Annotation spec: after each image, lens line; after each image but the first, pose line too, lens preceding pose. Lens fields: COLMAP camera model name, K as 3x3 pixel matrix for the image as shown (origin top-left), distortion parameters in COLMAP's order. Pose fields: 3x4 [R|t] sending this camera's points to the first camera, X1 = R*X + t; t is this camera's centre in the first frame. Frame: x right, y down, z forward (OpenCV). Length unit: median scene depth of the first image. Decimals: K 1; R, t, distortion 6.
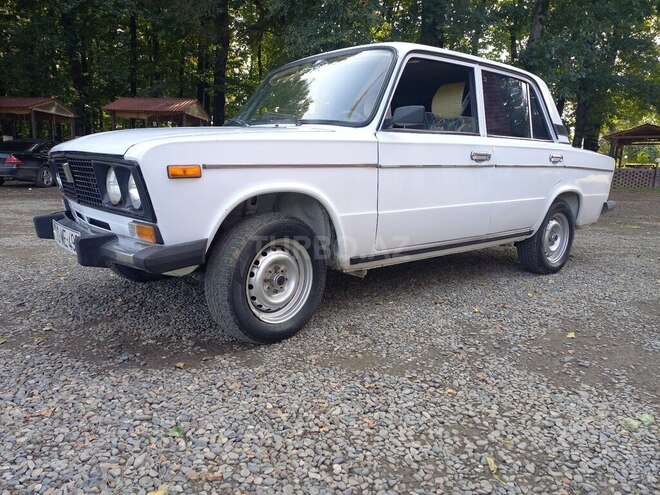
lens RADIAL K [[509.7, 0, 330.0], [0, 509.7, 247.5], [0, 0, 1]] dist [0.075403, -0.067206]
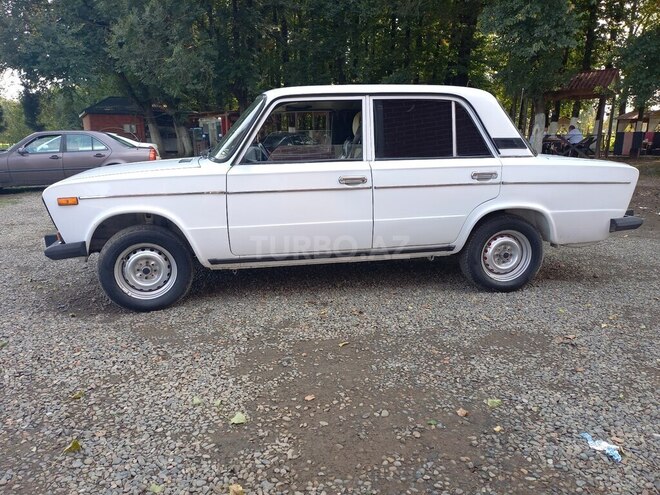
lens RADIAL K [[507.6, 0, 327.9], [0, 507.6, 246.3], [0, 0, 1]] dist [0.077102, -0.066890]
pose [[0.854297, 0.090315, -0.511879, 1.239725], [-0.059039, 0.995276, 0.077072, -0.171180], [0.516422, -0.035621, 0.855593, 0.000012]]
